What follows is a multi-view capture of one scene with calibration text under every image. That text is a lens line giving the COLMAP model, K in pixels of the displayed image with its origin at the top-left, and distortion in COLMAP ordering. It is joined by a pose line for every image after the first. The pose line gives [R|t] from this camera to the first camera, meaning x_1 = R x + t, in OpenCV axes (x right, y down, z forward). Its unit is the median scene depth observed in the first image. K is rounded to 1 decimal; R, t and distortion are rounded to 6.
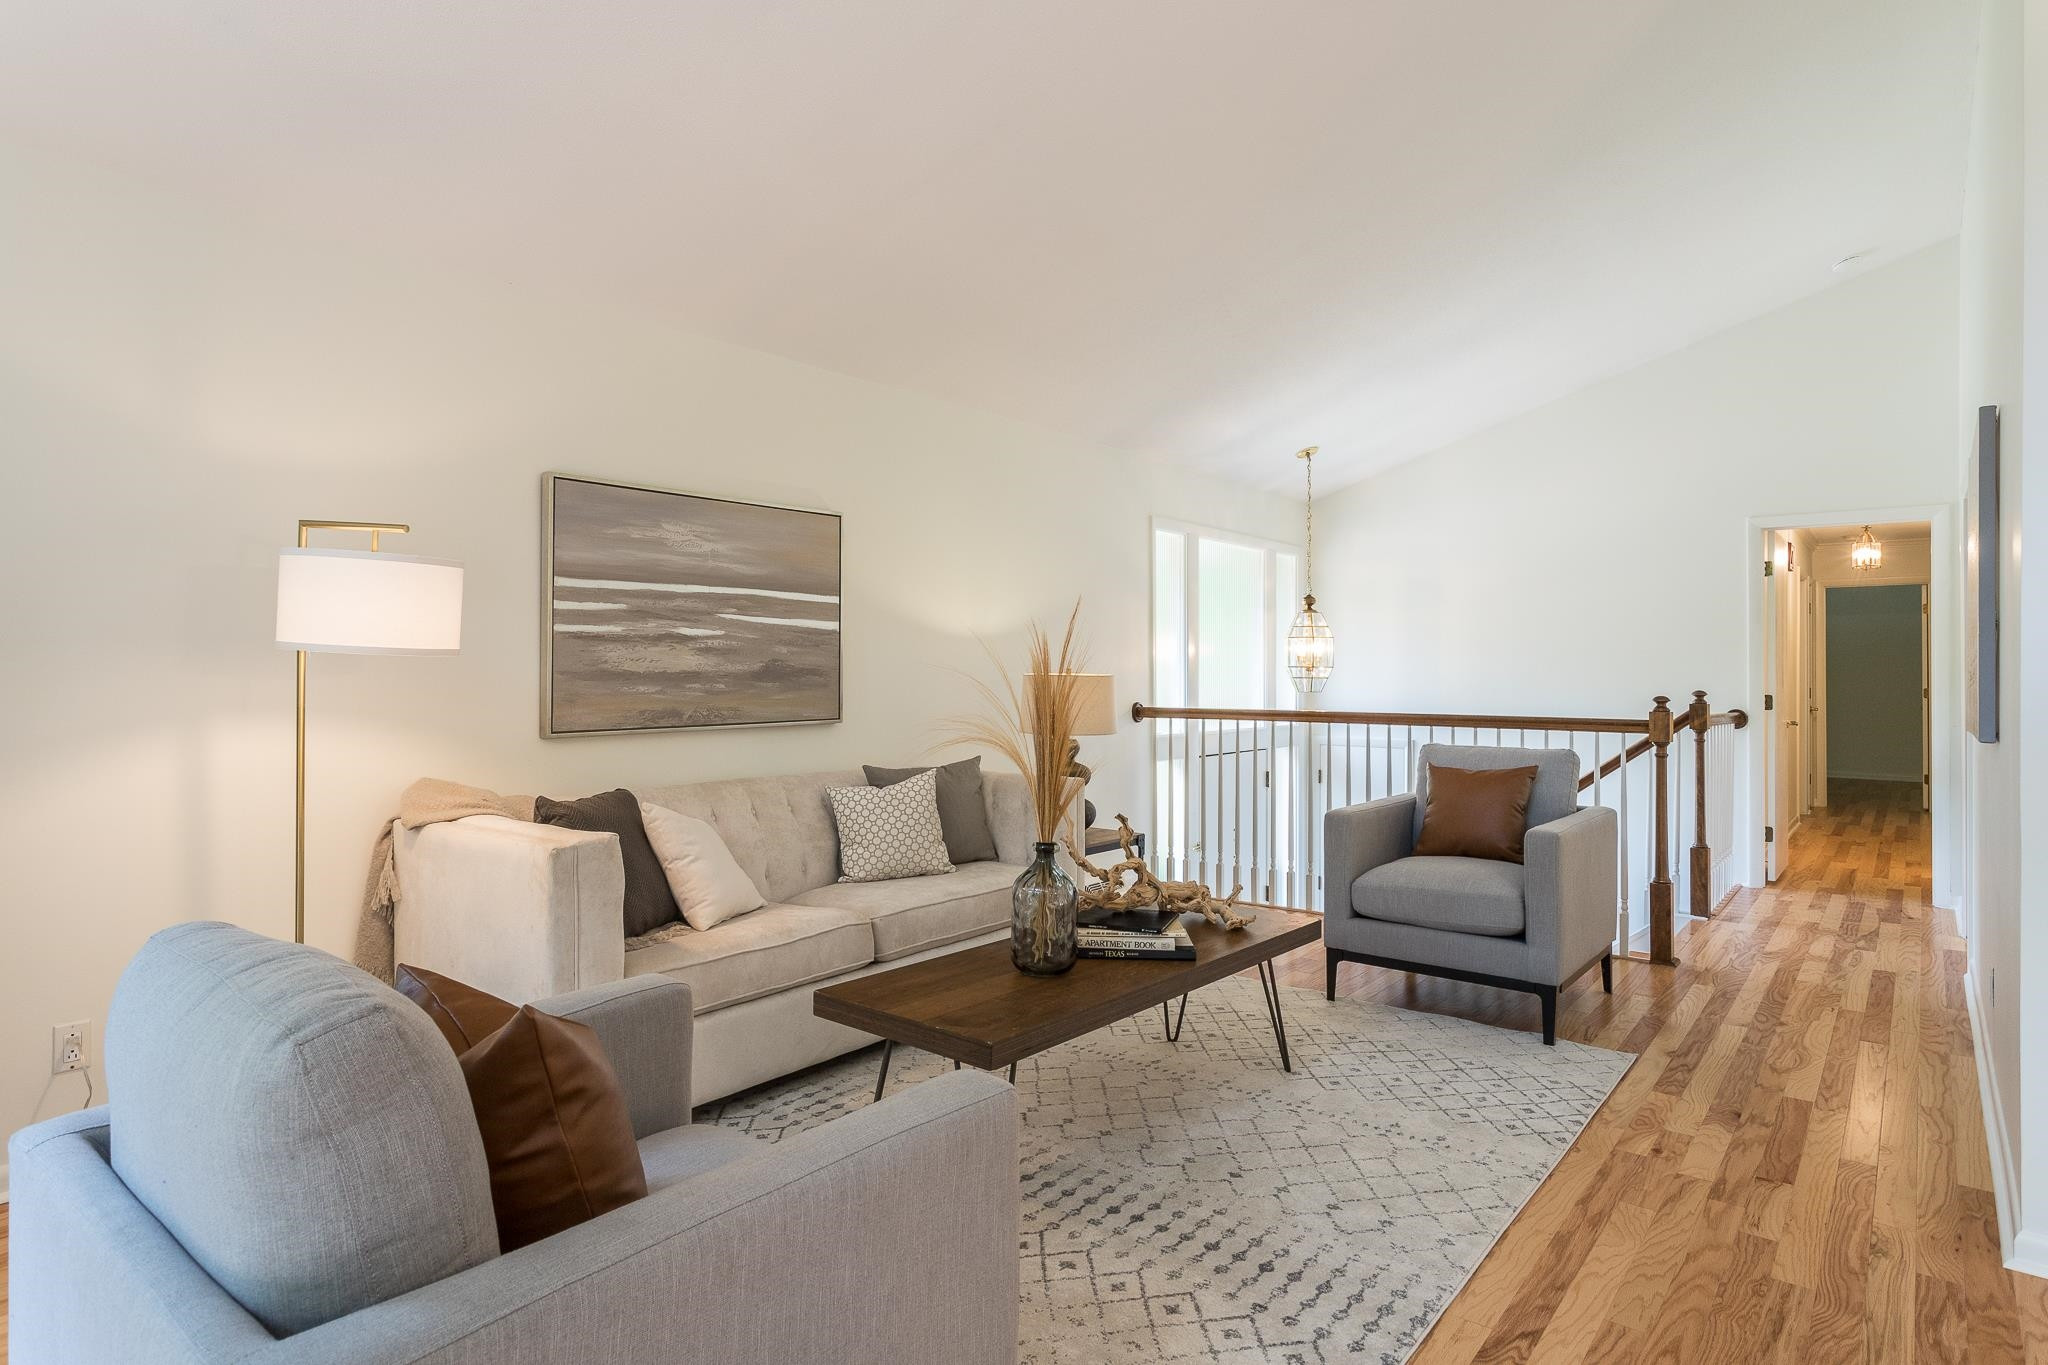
lens RADIAL K [[1084.7, 0, 1025.6], [0, 1084.7, 676.7], [0, 0, 1]] dist [0.007608, 0.001524]
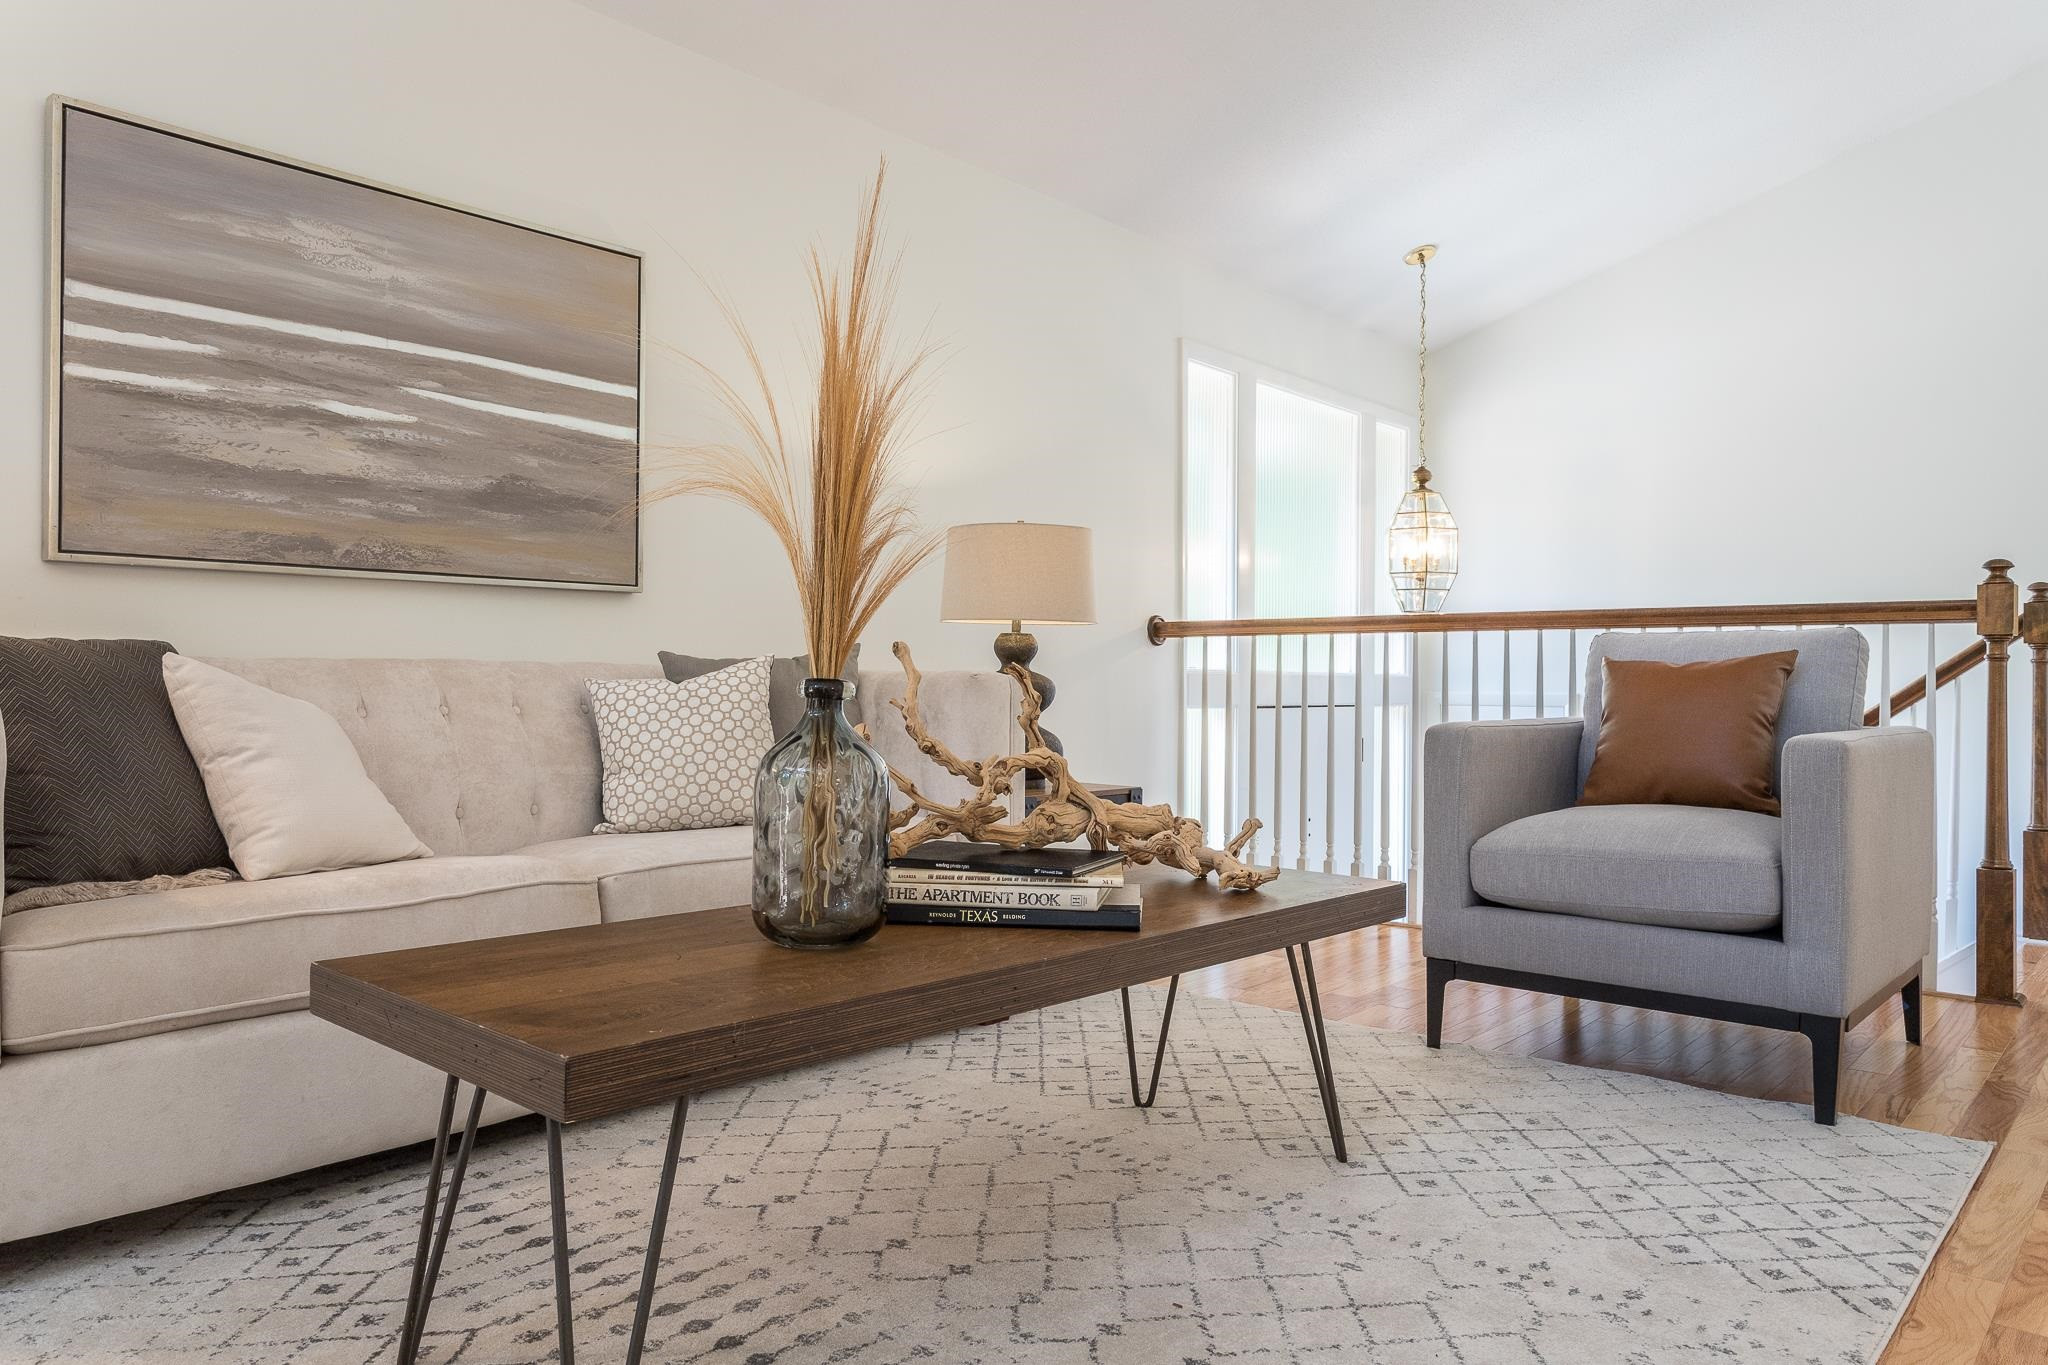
lens RADIAL K [[1370.1, 0, 1023.7], [0, 1370.1, 683.6], [0, 0, 1]] dist [0.008723, -0.006673]
pose [[0.999143, 0.004864, -0.041110, 0.095442], [-0.004752, 0.999985, 0.002826, 0.107564], [0.041123, -0.002628, 0.999151, 0.269109]]
